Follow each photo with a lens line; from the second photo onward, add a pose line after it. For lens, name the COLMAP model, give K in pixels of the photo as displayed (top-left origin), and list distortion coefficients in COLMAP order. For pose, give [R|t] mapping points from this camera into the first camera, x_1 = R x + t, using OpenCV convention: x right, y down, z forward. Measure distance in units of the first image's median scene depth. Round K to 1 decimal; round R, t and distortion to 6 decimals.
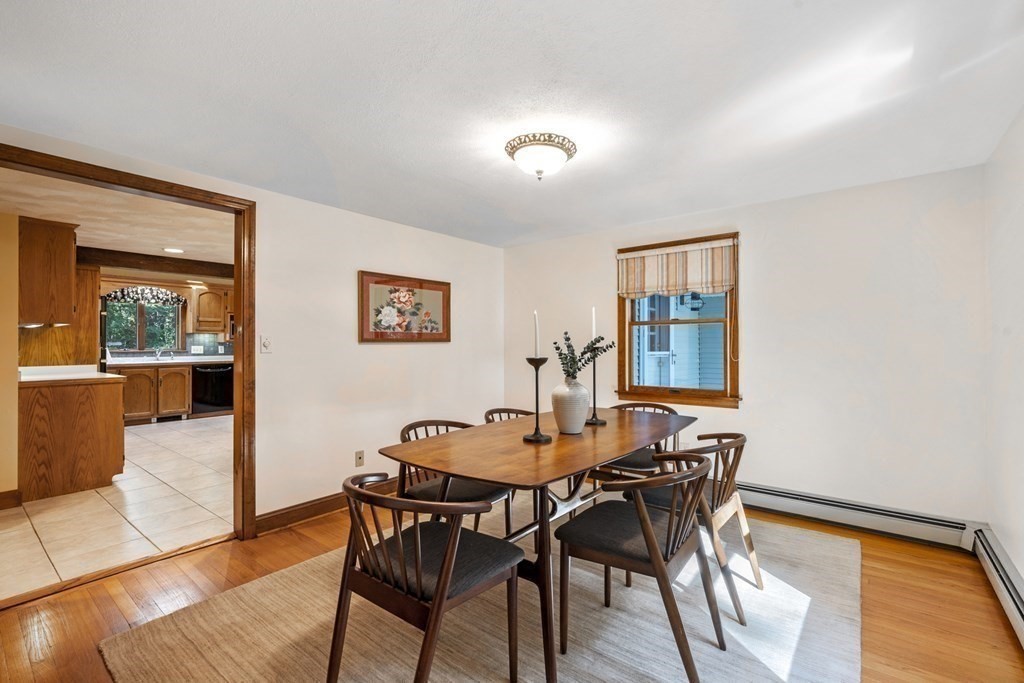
lens RADIAL K [[457.6, 0, 515.0], [0, 457.6, 340.4], [0, 0, 1]] dist [-0.000550, -0.000027]
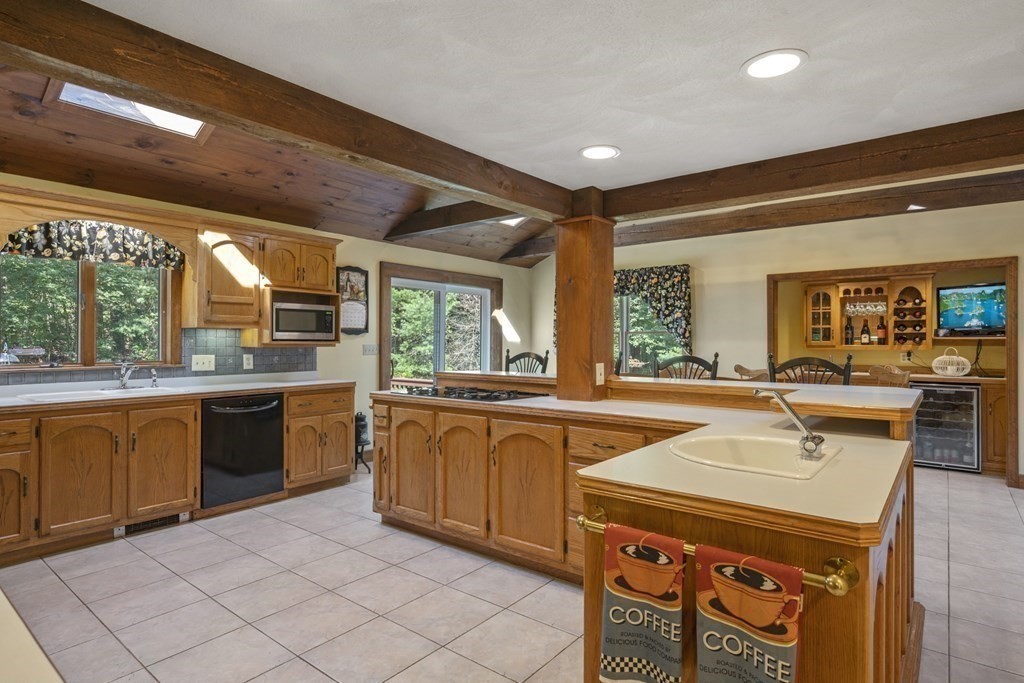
lens RADIAL K [[543.9, 0, 510.8], [0, 543.9, 336.7], [0, 0, 1]] dist [-0.000229, -0.001000]
pose [[0.999983, 0.003886, -0.004315, -0.400538], [-0.003883, 0.999992, 0.000698, -0.009003], [0.004317, -0.000681, 0.999990, 0.469001]]
